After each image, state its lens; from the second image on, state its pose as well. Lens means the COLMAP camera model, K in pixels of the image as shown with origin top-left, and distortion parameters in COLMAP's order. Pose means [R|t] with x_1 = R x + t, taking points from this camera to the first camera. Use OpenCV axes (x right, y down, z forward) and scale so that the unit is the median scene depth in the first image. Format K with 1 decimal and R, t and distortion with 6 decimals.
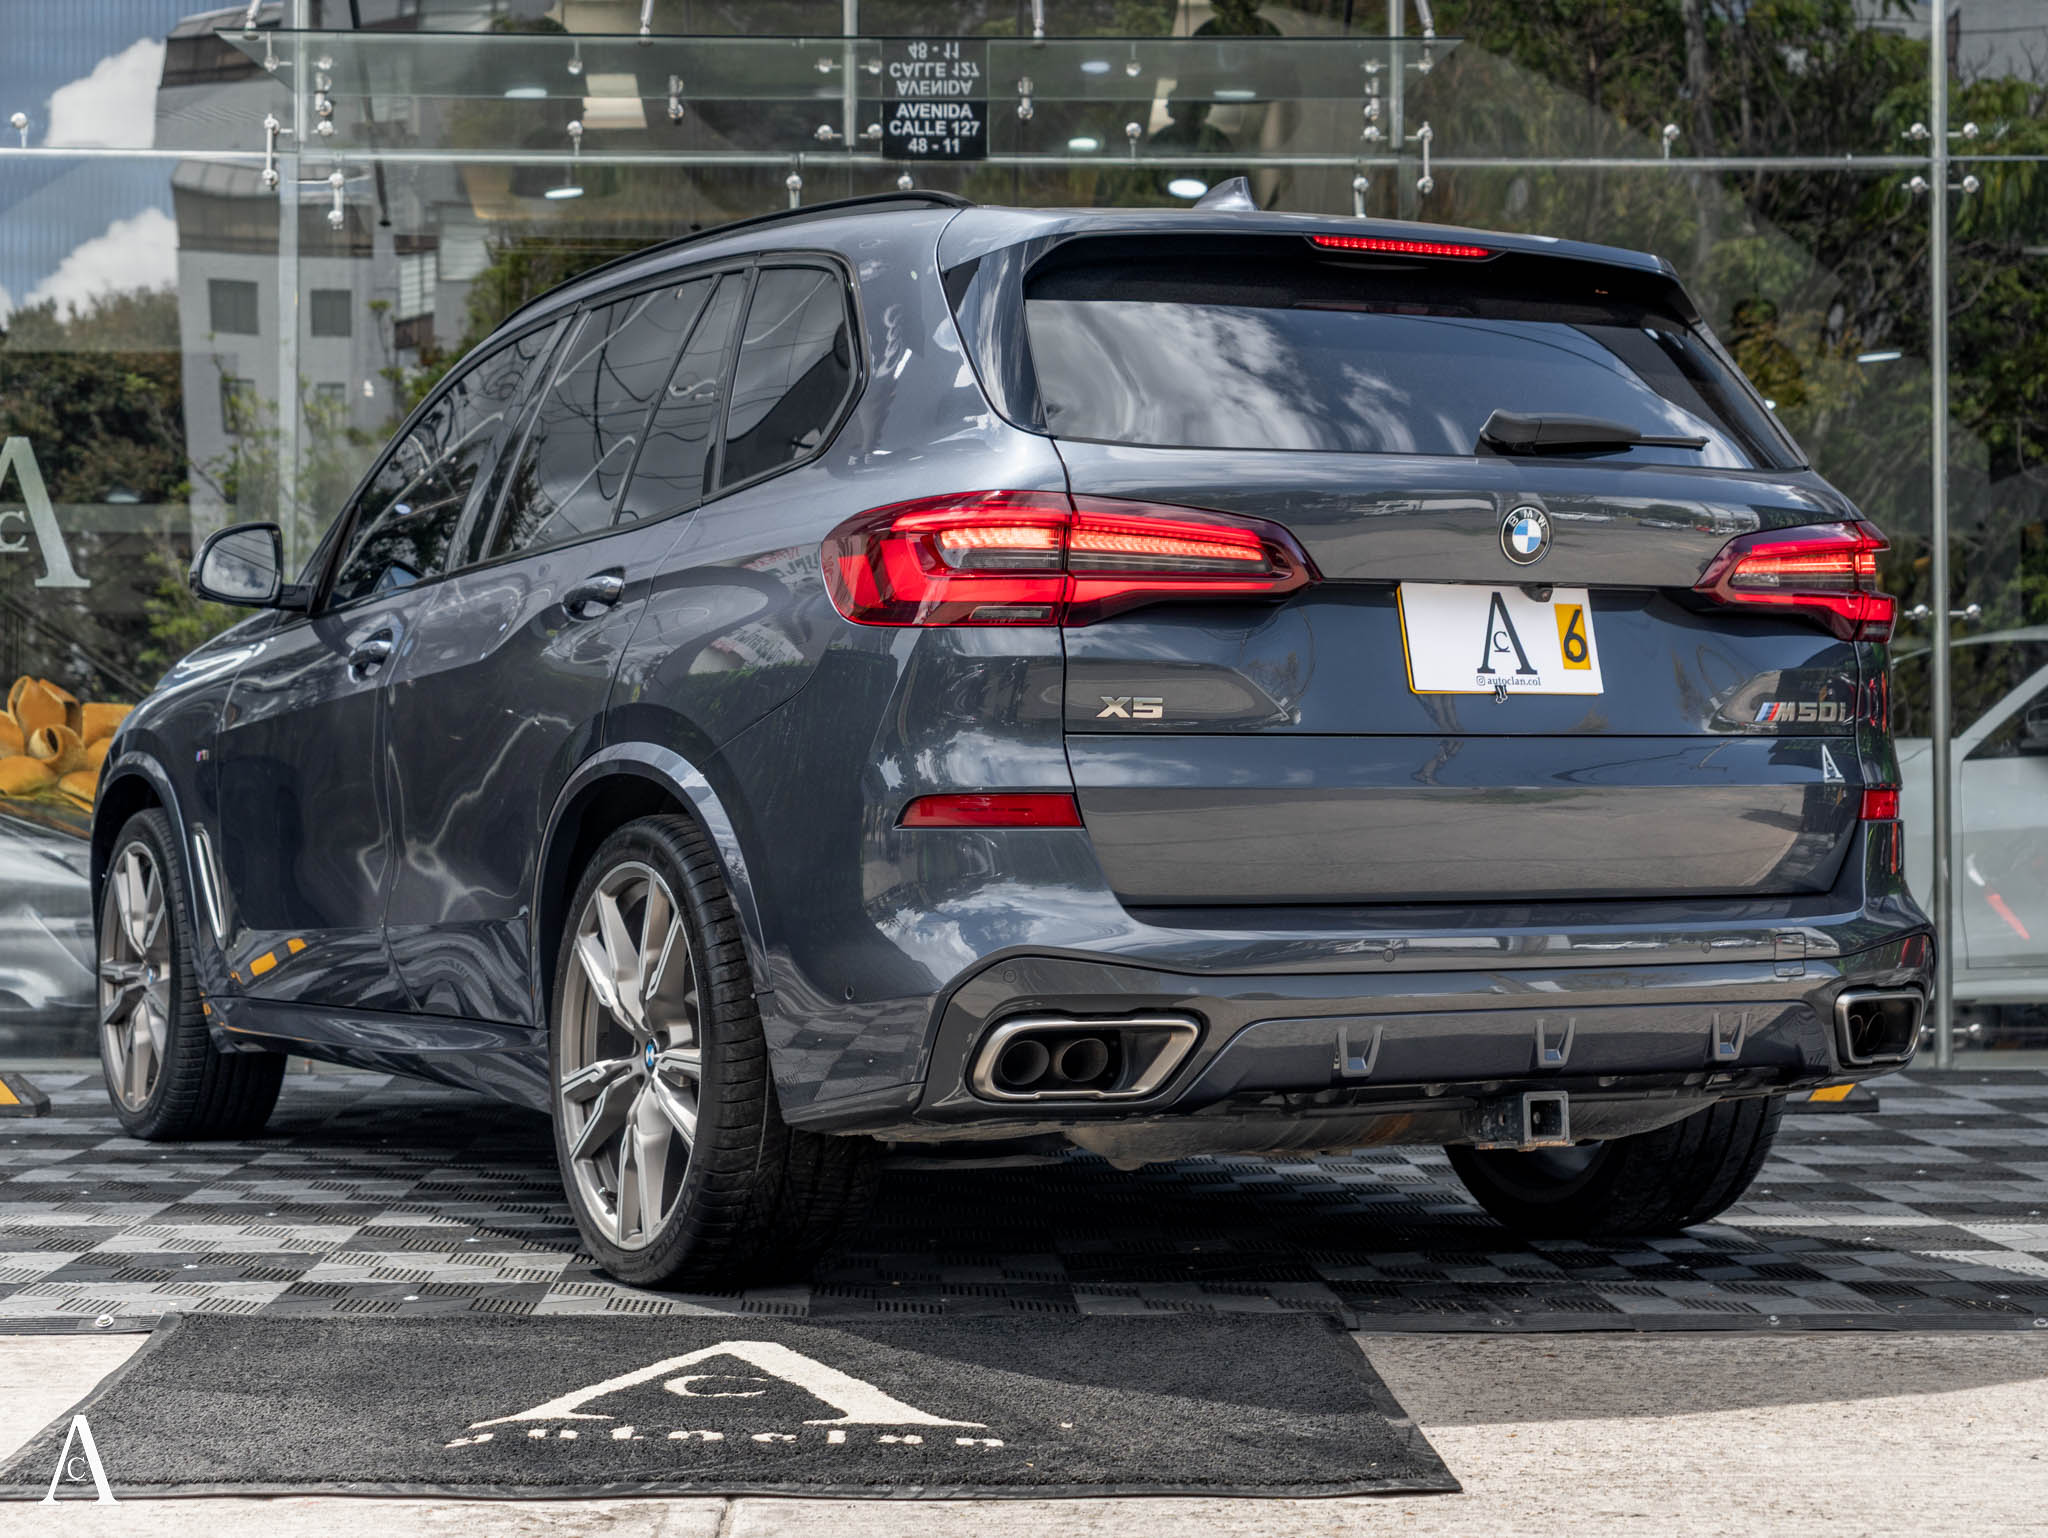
lens RADIAL K [[3838.1, 0, 1024.0], [0, 3838.1, 769.0], [0, 0, 1]] dist [-0.000461, 0.225764]
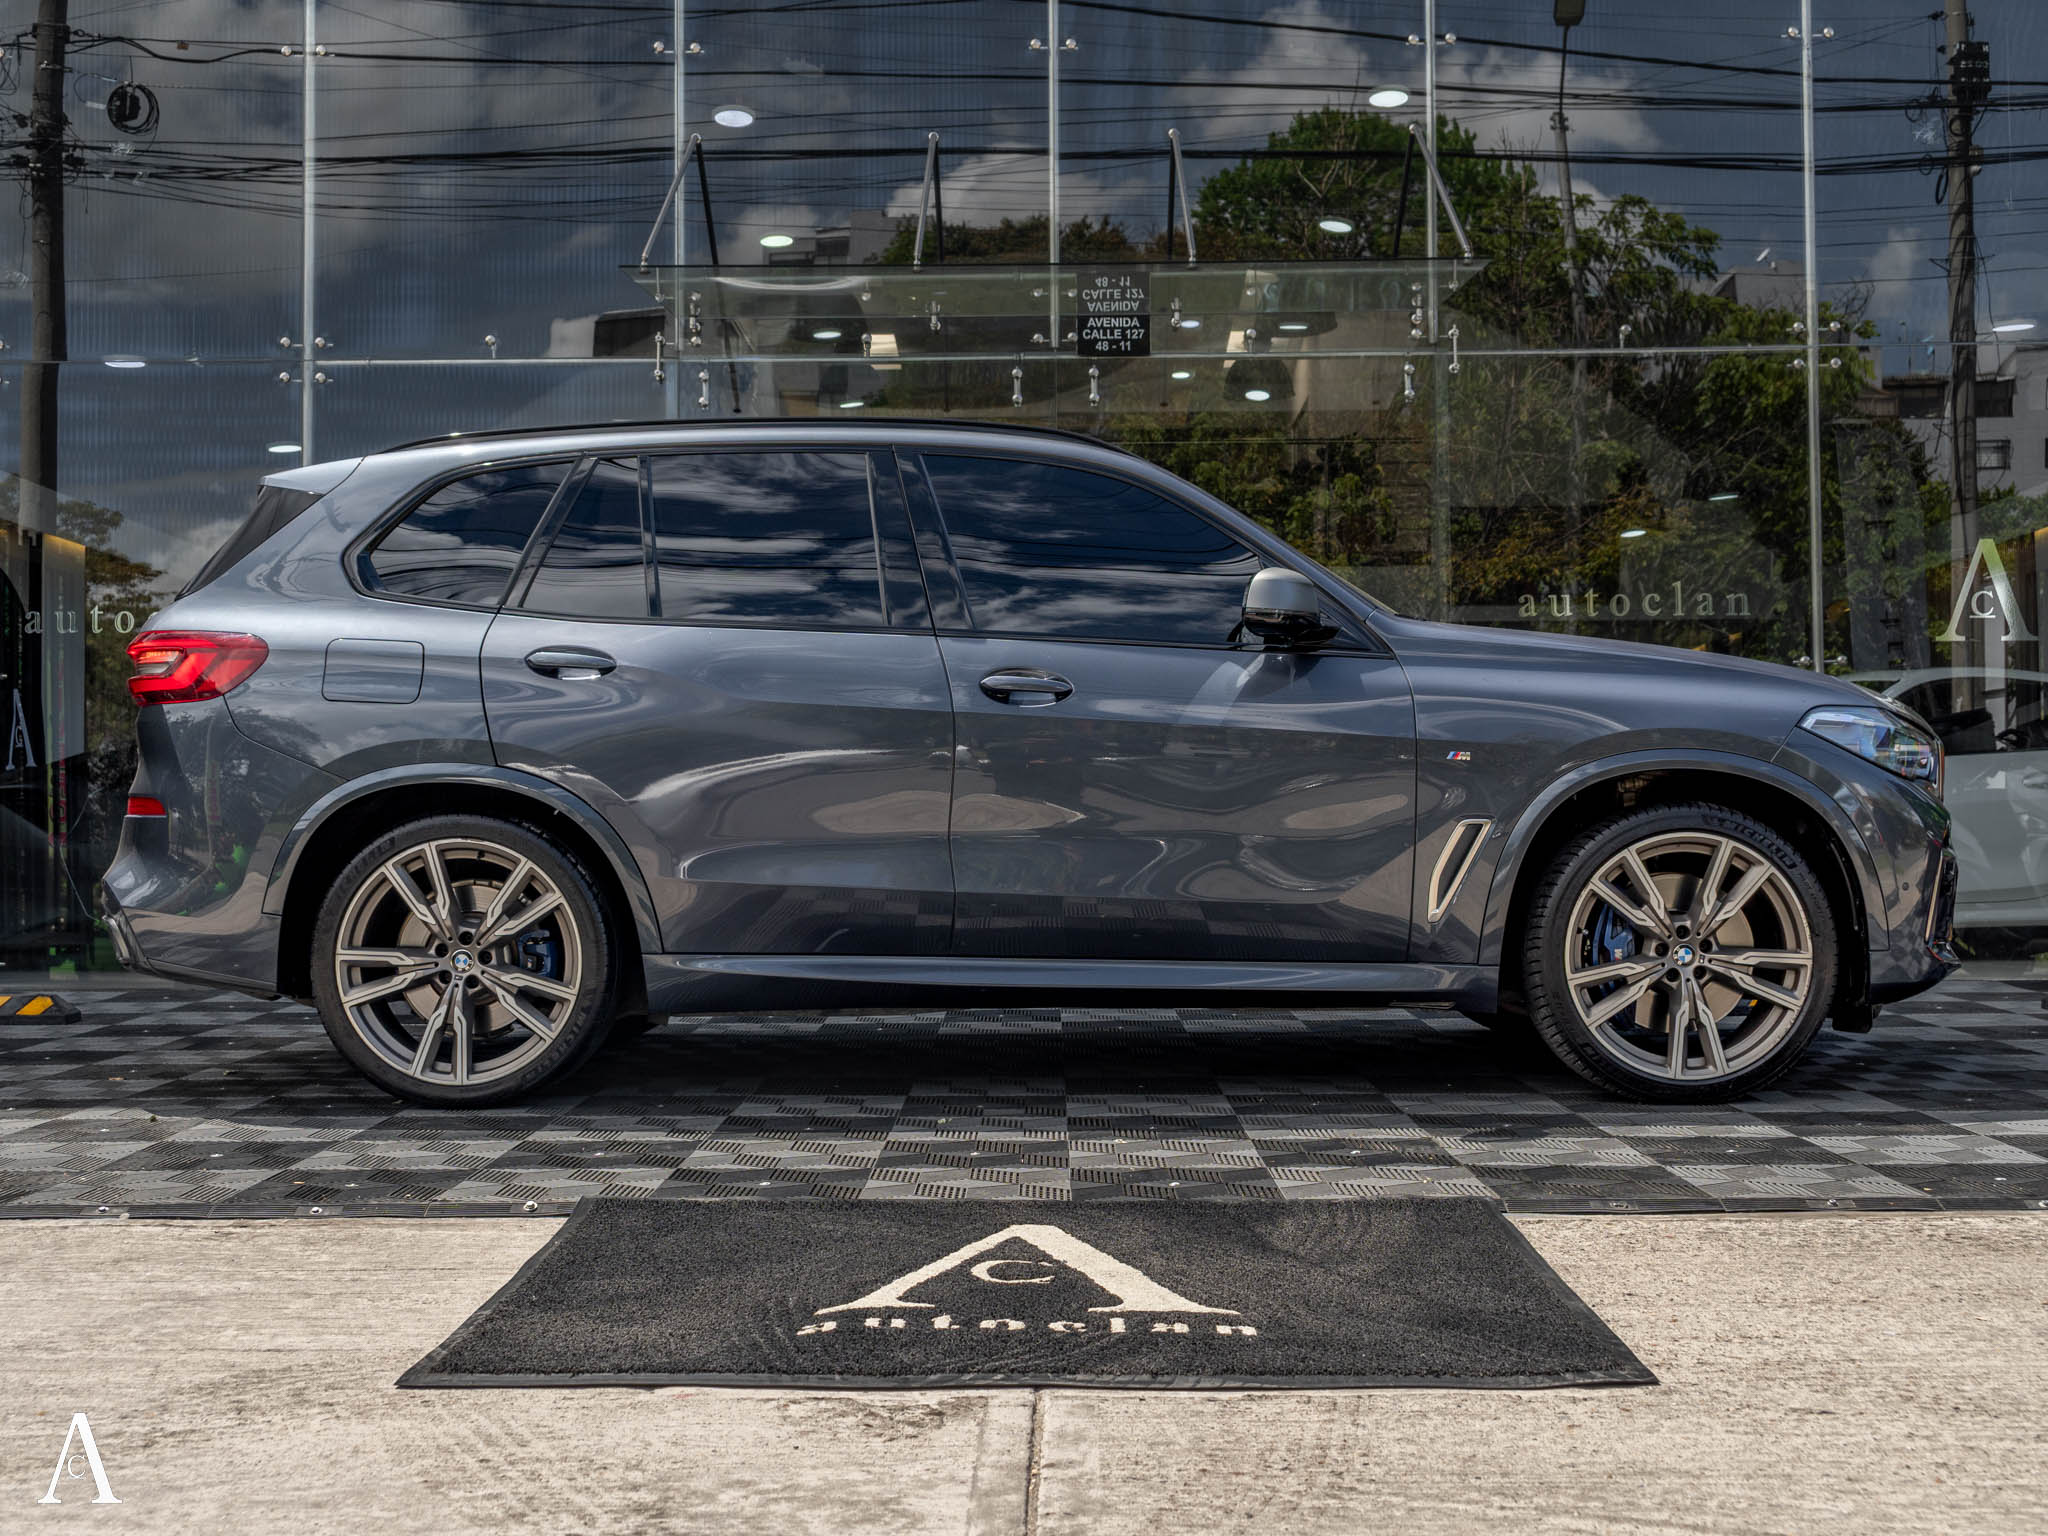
lens RADIAL K [[2337.5, 0, 1024.0], [0, 2337.5, 768.0], [0, 0, 1]] dist [-0.007625, -0.007317]
pose [[0.999021, -0.008484, -0.043413, -0.020380], [0.008298, 0.999956, -0.004478, 0.000603], [0.043449, 0.004113, 0.999047, 0.118742]]
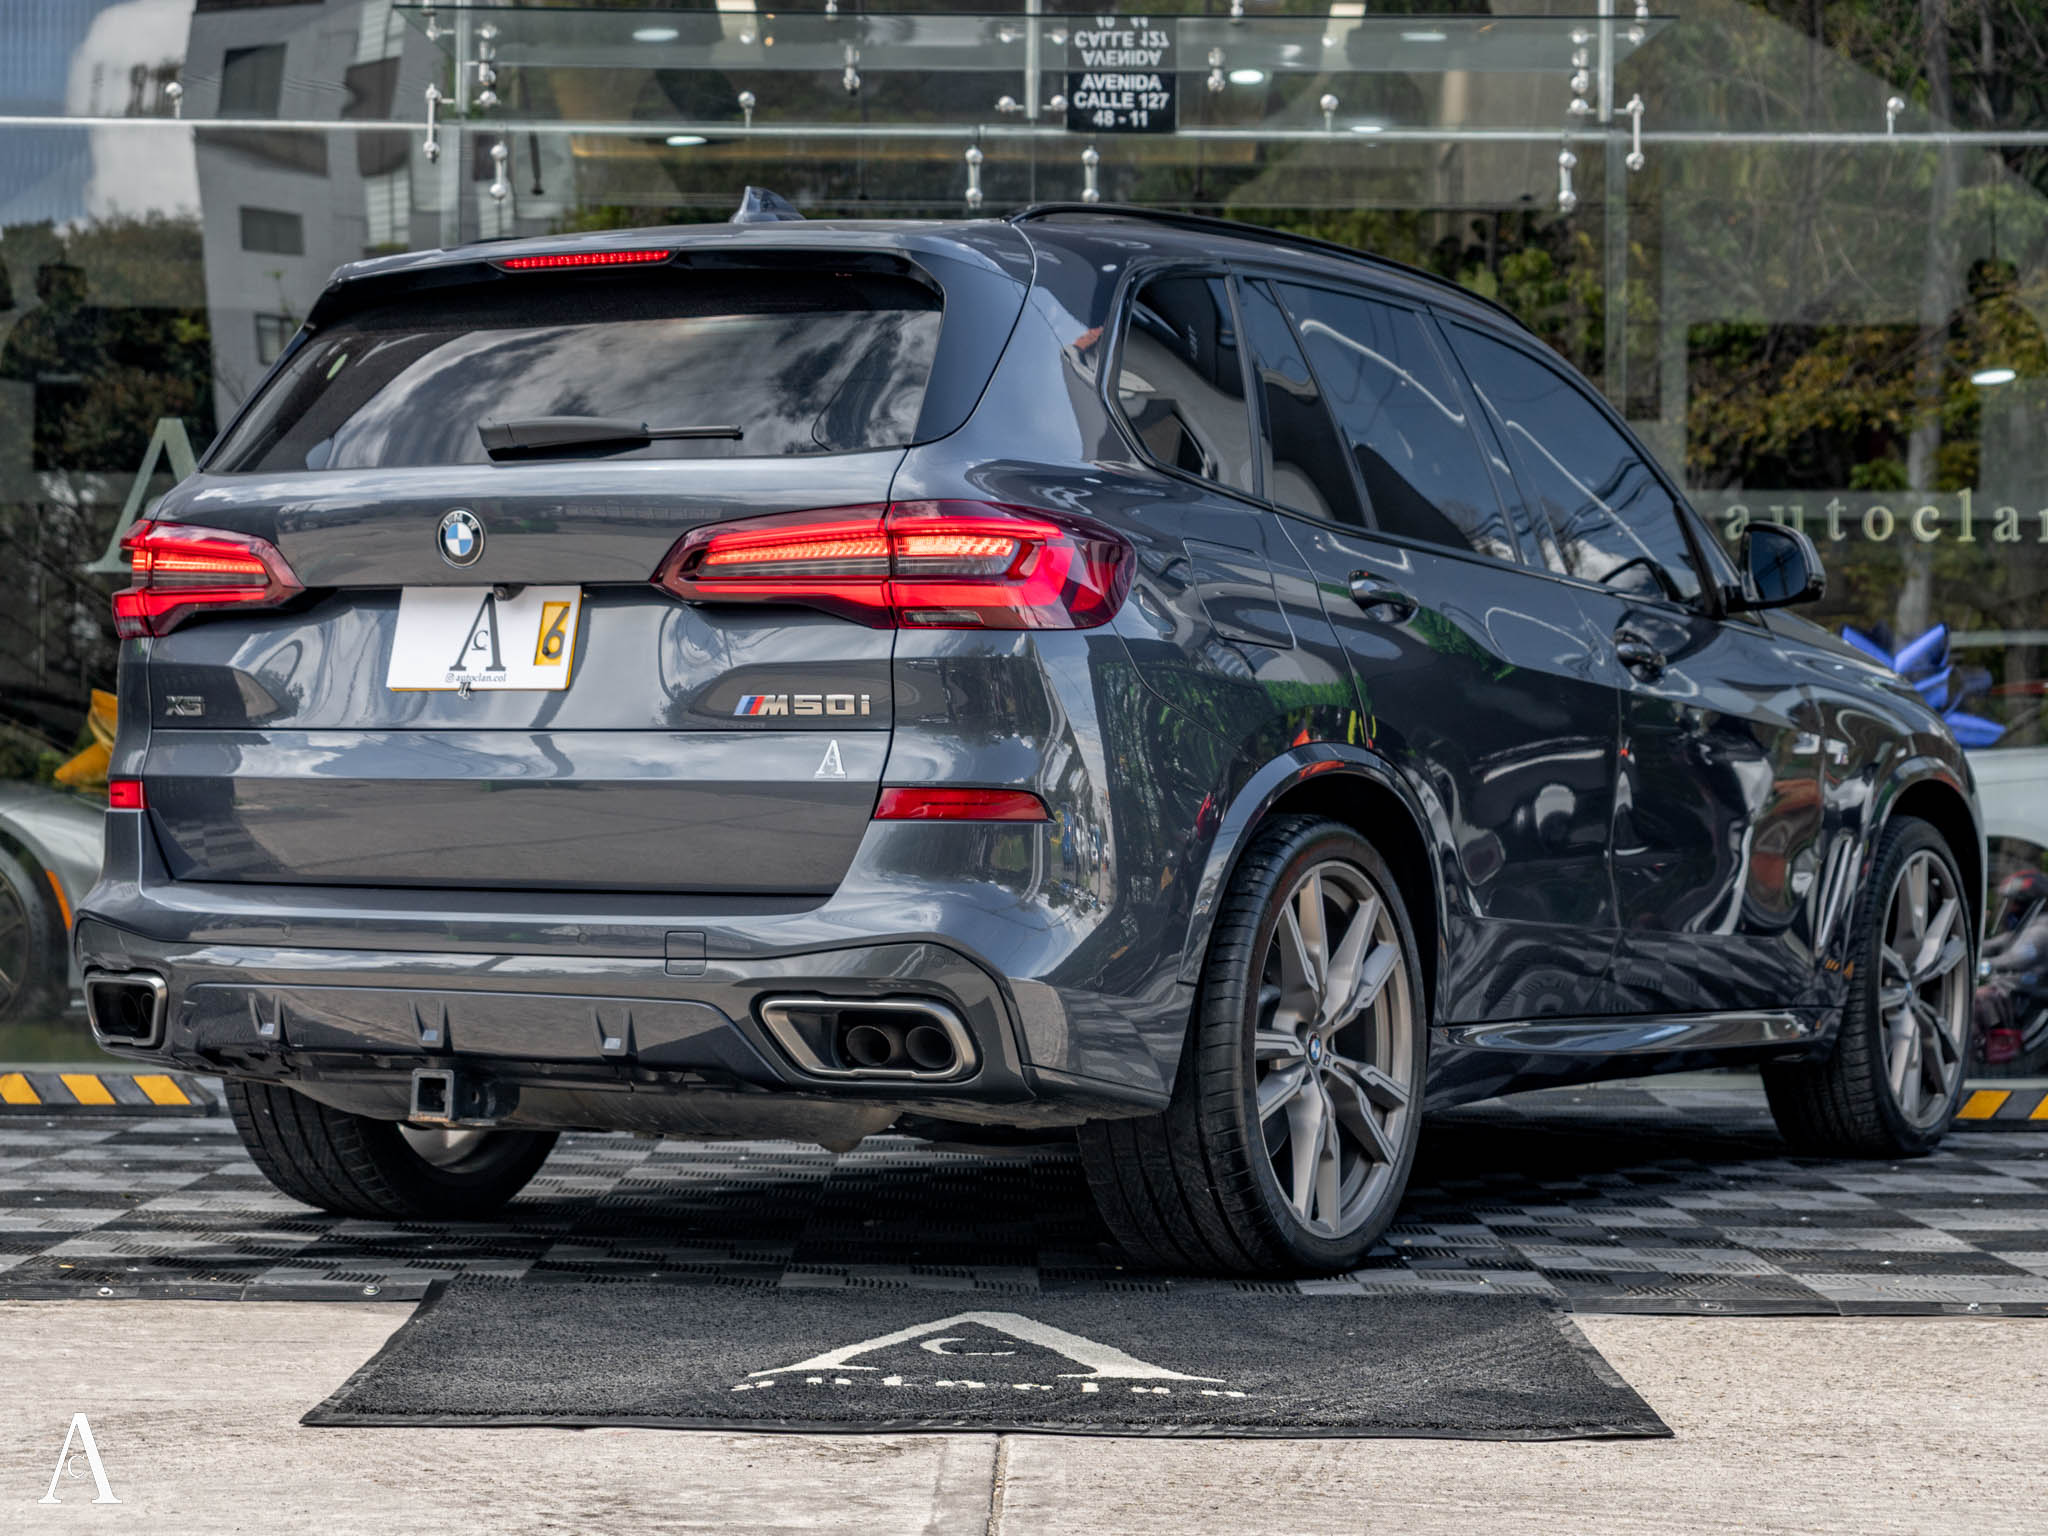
lens RADIAL K [[4454.0, 0, 1024.0], [0, 4454.0, 768.0], [0, 0, 1]] dist [0.011158, 0.120673]
pose [[0.999576, 0.007081, -0.028234, -0.015157], [-0.007103, 0.999975, -0.000651, 0.000581], [0.028228, 0.000852, 0.999601, -0.113012]]
